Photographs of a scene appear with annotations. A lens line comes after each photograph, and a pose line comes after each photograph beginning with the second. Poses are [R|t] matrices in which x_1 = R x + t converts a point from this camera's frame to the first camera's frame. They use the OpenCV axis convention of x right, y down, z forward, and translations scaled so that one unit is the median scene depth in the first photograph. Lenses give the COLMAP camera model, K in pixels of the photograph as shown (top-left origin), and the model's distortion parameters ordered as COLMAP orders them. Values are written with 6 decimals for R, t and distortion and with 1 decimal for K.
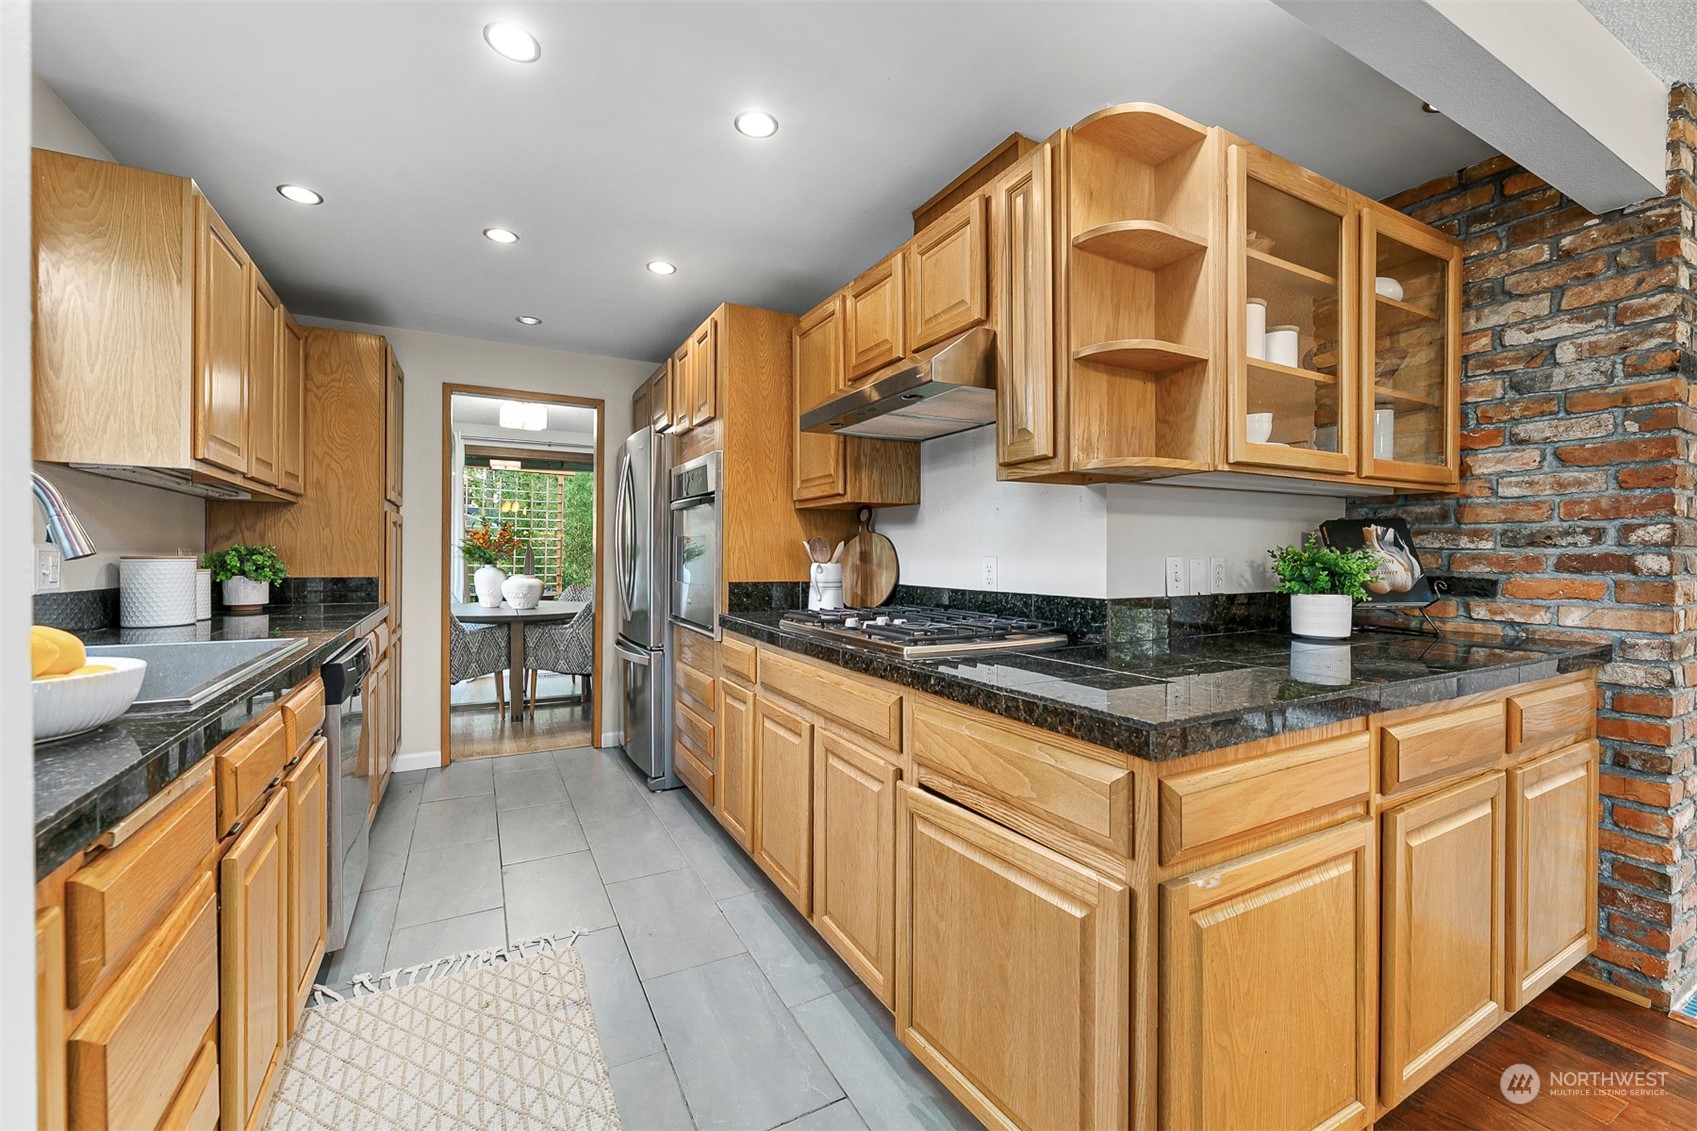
lens RADIAL K [[681.3, 0, 843.2], [0, 681.3, 556.0], [0, 0, 1]] dist [0.000279, -0.000214]
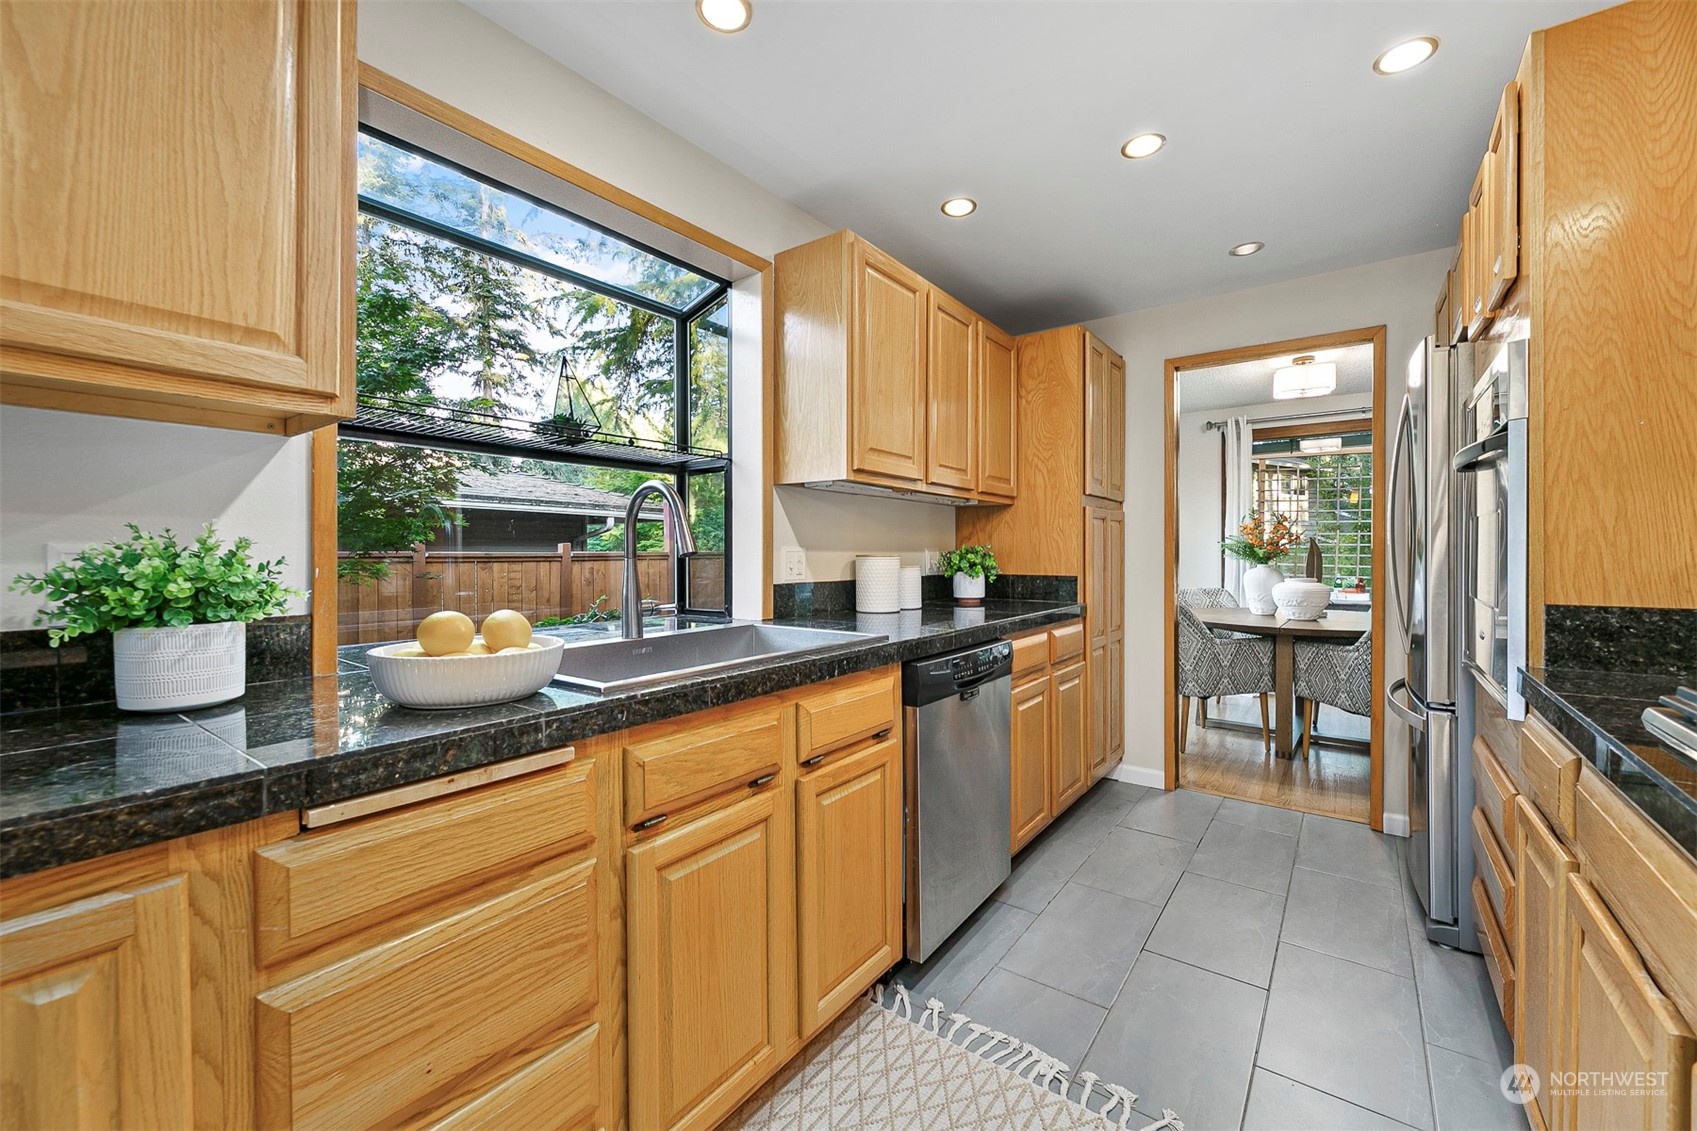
lens RADIAL K [[681.3, 0, 843.2], [0, 681.3, 556.0], [0, 0, 1]] dist [0.000279, -0.000214]
pose [[0.420576, -0.002204, -0.907254, 0.055047], [0.003509, 0.999994, -0.000803, 0.002273], [0.907250, -0.002846, 0.420581, 0.304883]]
